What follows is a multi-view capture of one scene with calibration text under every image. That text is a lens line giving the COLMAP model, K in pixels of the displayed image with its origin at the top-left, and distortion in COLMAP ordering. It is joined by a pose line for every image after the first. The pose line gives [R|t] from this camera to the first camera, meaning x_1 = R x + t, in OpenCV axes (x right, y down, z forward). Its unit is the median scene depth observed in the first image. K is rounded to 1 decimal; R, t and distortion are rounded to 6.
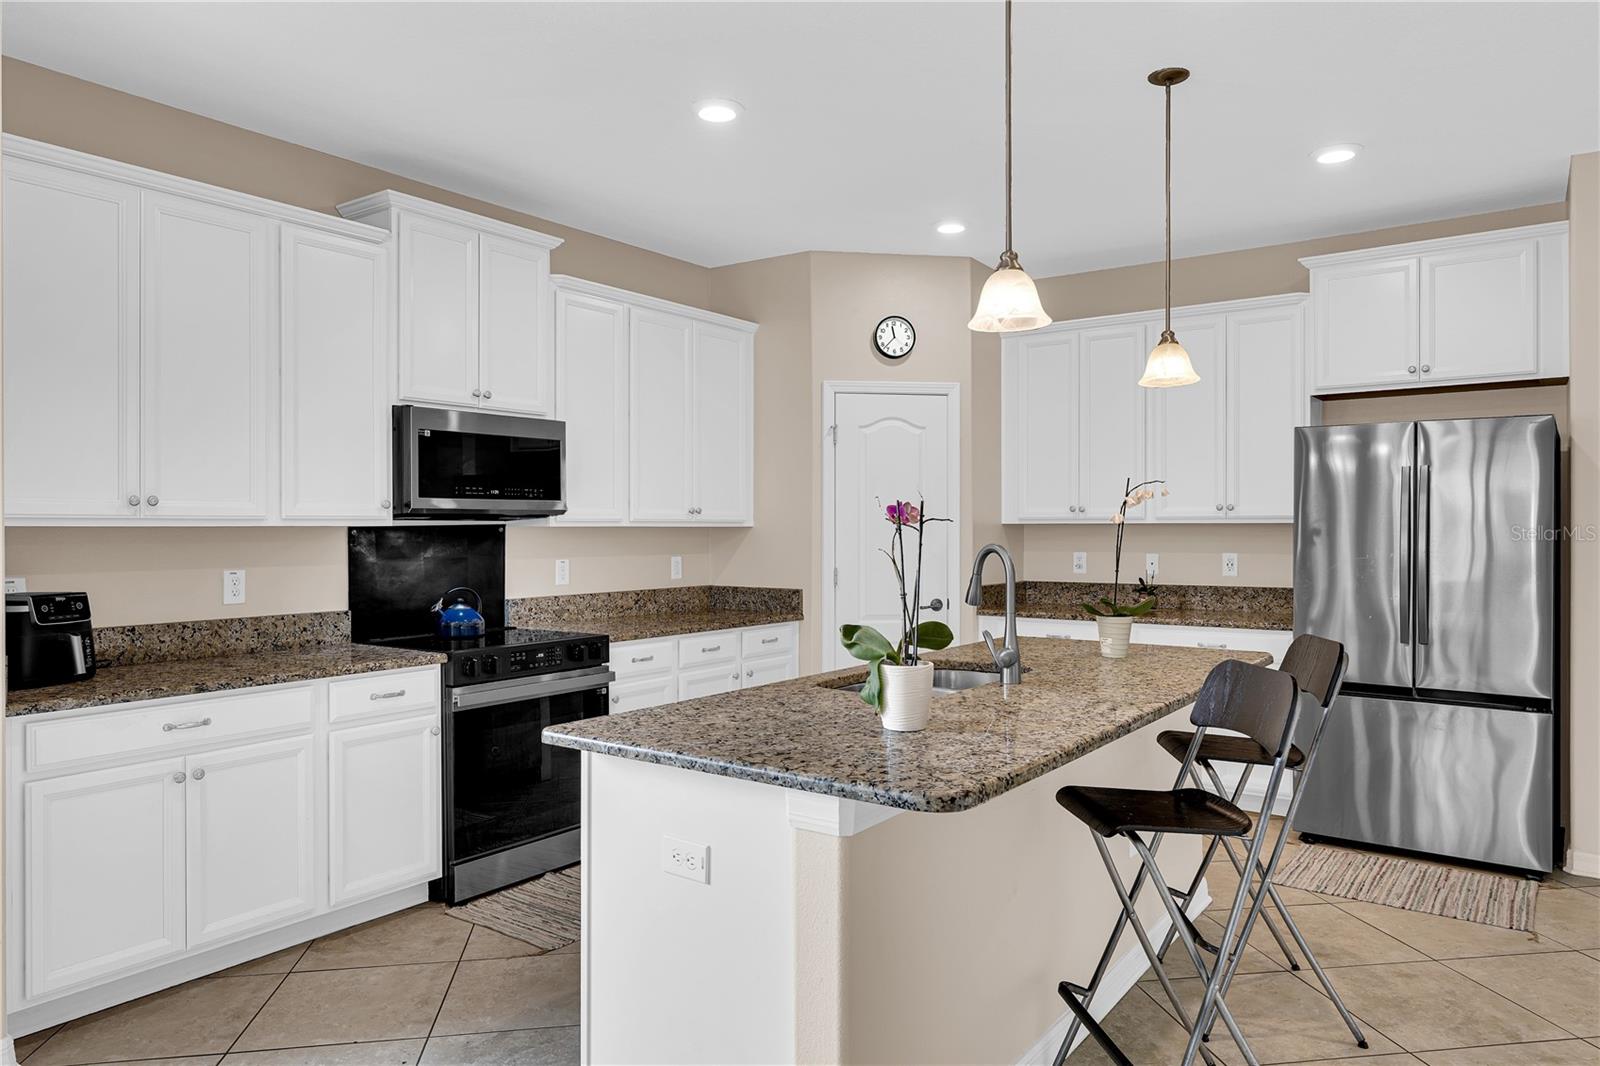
lens RADIAL K [[1045.6, 0, 801.2], [0, 1045.6, 534.8], [0, 0, 1]] dist [-0.002437, -0.000764]
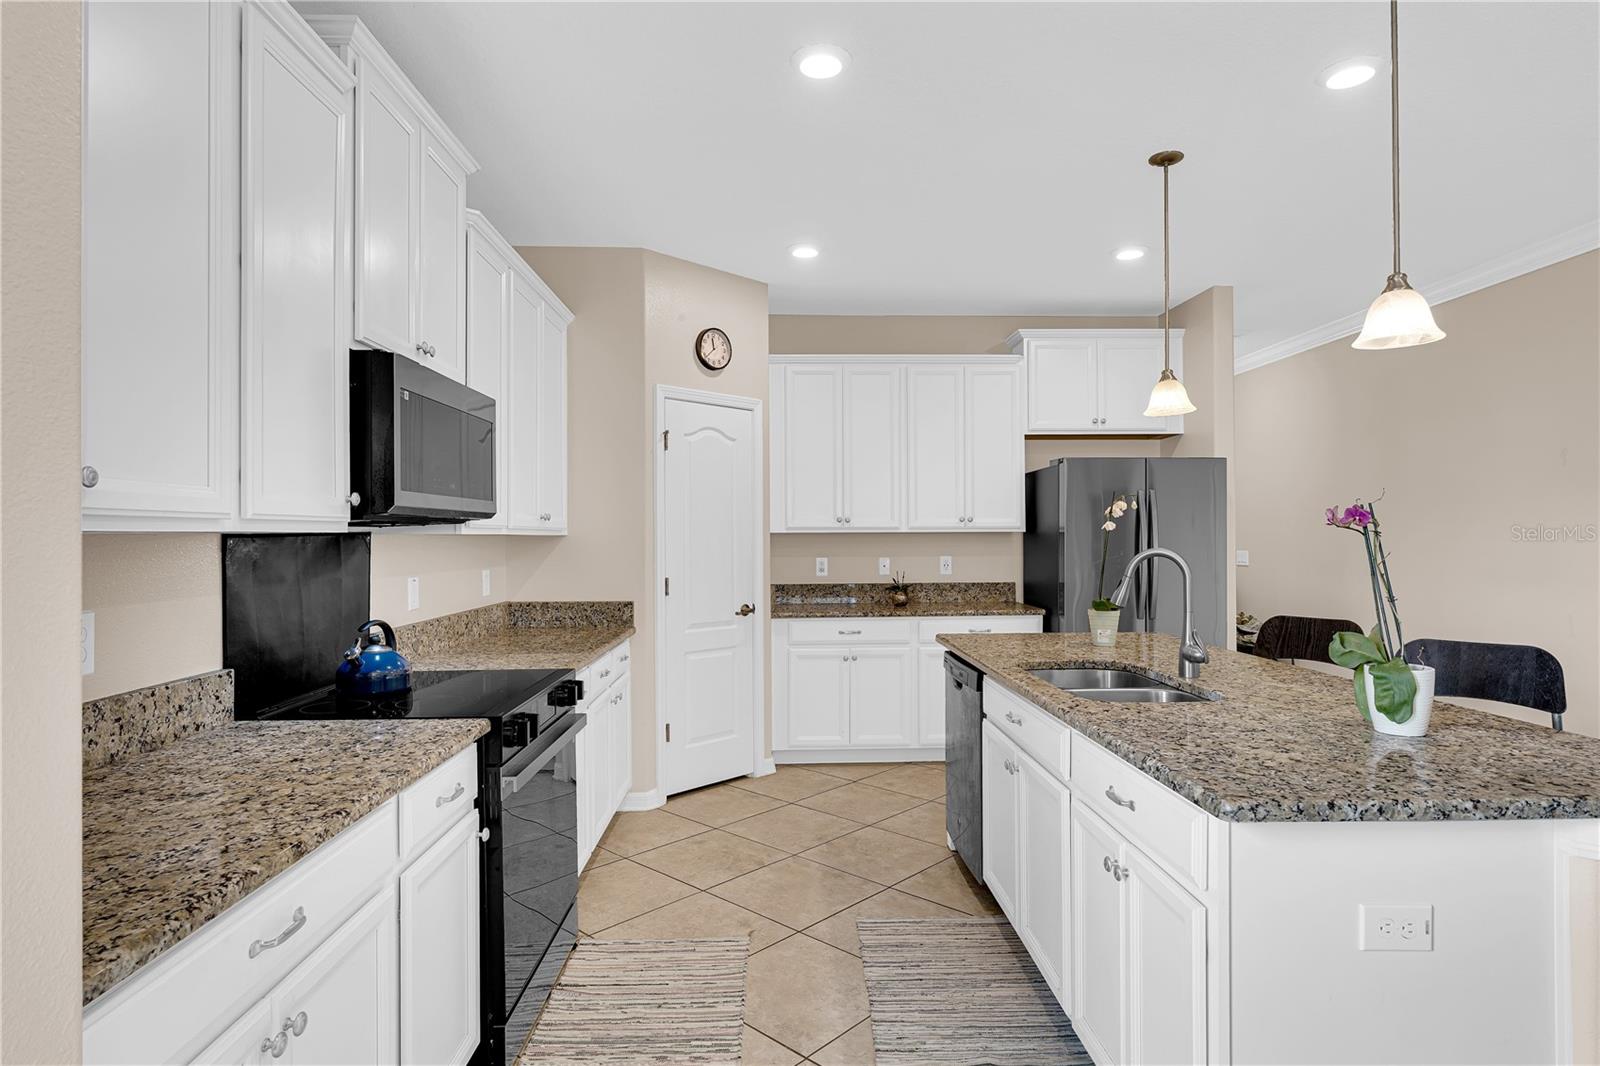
lens RADIAL K [[856.6, 0, 800.0], [0, 856.6, 534.7], [0, 0, 1]] dist [-0.003295, 0.000865]
pose [[0.793329, -0.000206, 0.608793, -0.387078], [0.007320, 0.999931, -0.009200, -0.000049], [-0.608749, 0.011755, 0.793276, 0.319262]]
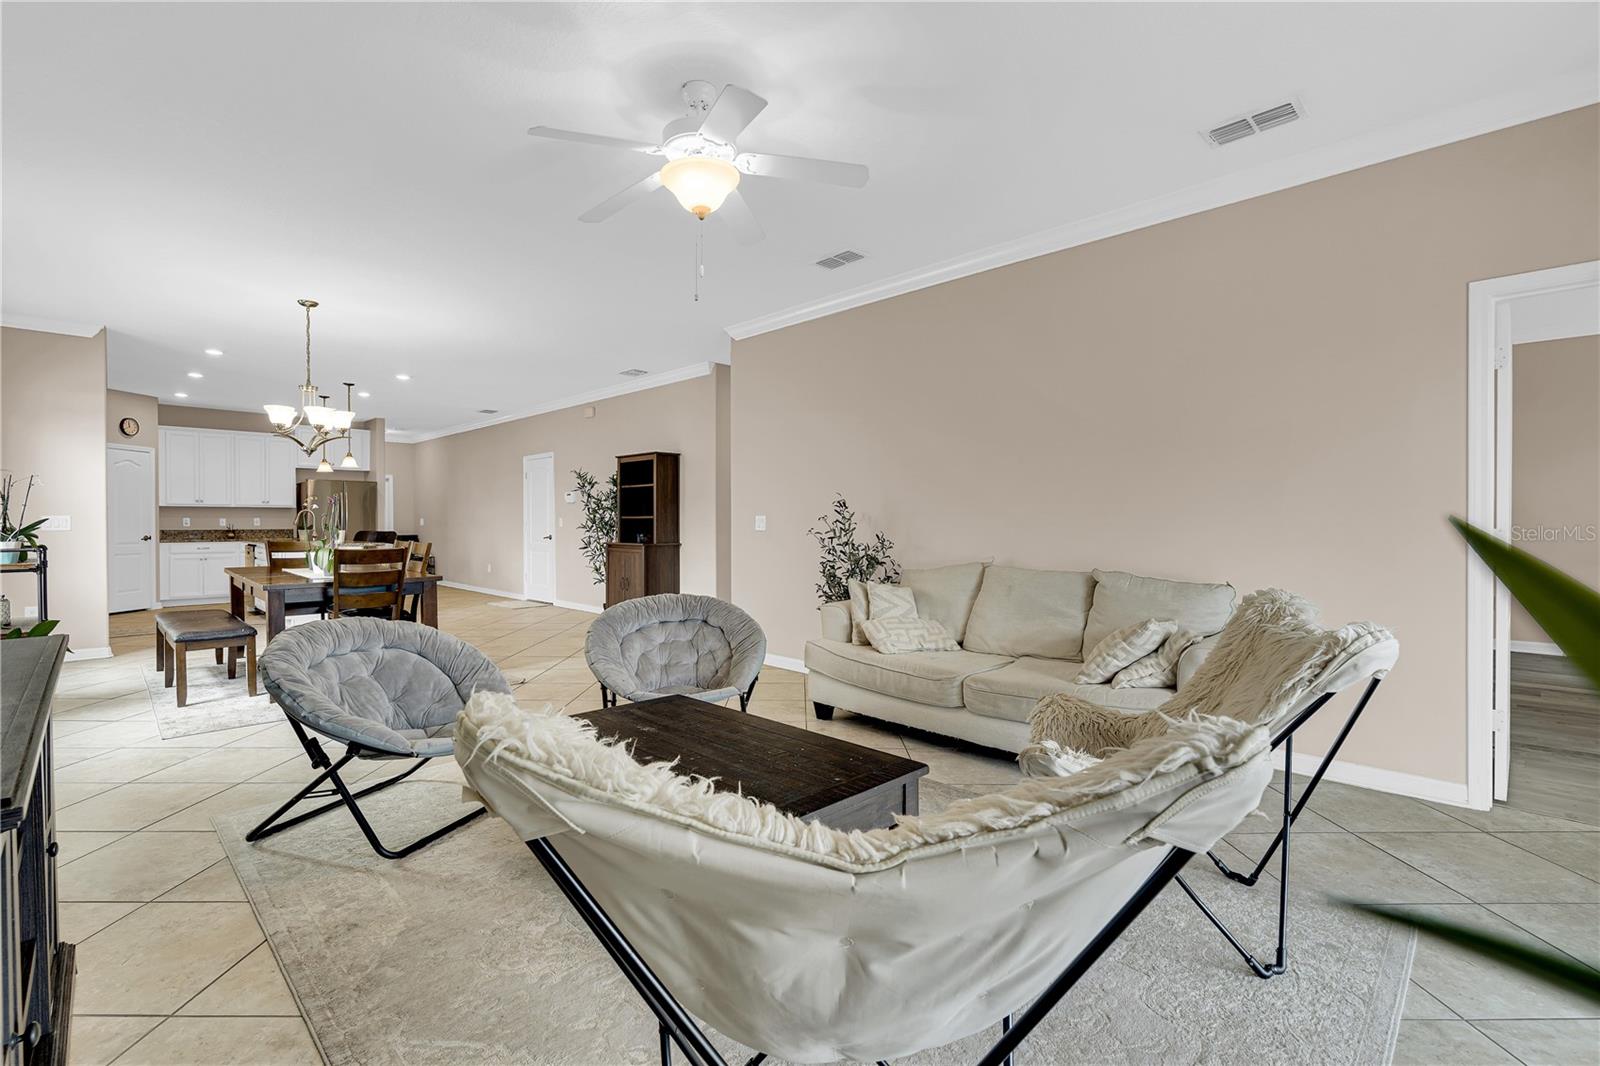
lens RADIAL K [[707.8, 0, 797.1], [0, 707.8, 524.4], [0, 0, 1]] dist [-0.016914, -0.000253]
pose [[0.153347, -0.003280, 0.988167, -1.366924], [0.002363, 0.999993, 0.002952, 0.035281], [-0.988170, 0.001883, 0.153354, -0.814056]]
